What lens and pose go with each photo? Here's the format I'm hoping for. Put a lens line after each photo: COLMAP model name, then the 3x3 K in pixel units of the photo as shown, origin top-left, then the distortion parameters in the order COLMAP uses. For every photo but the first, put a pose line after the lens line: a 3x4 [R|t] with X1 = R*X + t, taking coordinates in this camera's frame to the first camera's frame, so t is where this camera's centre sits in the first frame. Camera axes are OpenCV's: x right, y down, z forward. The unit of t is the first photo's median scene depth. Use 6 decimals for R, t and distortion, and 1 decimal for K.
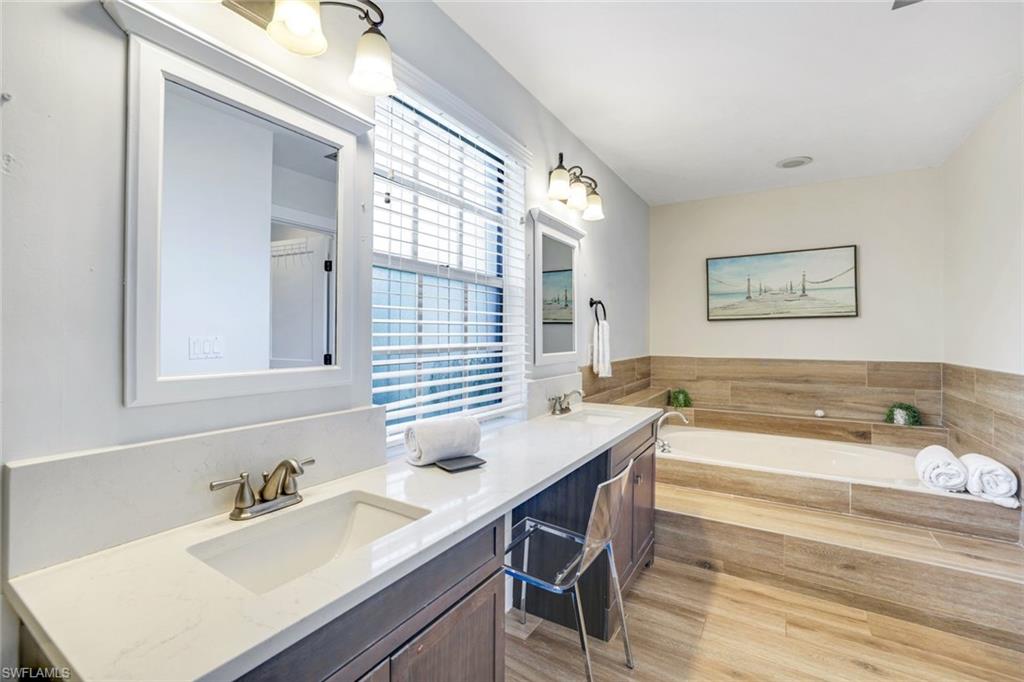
lens RADIAL K [[440.6, 0, 501.0], [0, 440.6, 331.6], [0, 0, 1]] dist [-0.061962, 0.029666]
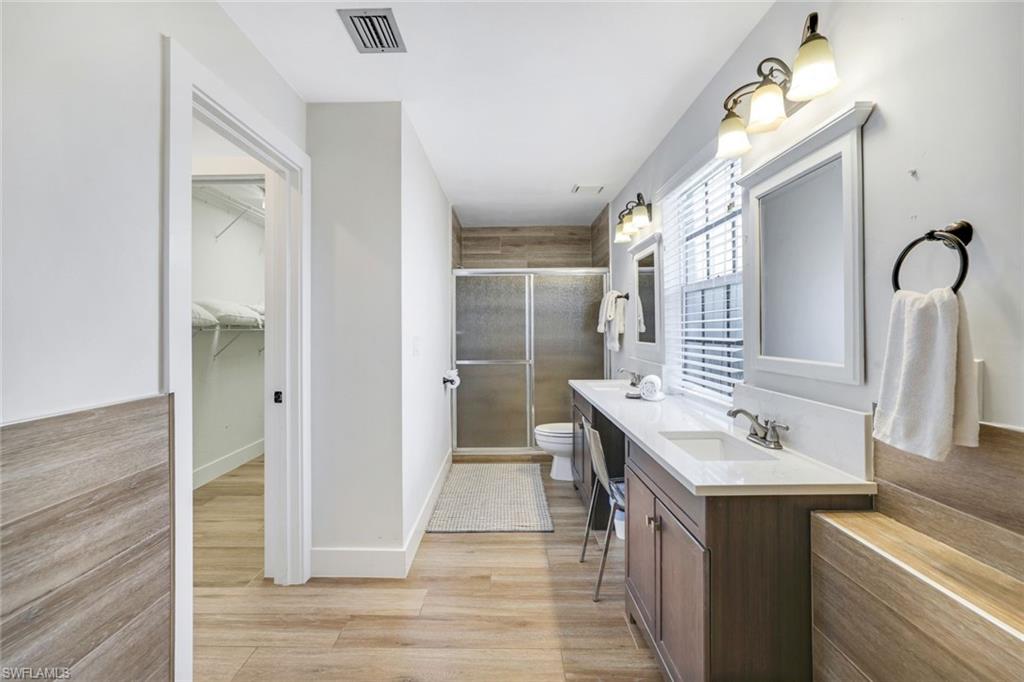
lens RADIAL K [[452.1, 0, 497.4], [0, 452.1, 329.3], [0, 0, 1]] dist [-0.001748, 0.000562]
pose [[-0.845048, -0.000882, -0.534690, 1.118205], [0.002406, 0.999982, -0.005453, 0.010246], [0.534686, -0.005895, -0.845030, 1.769828]]
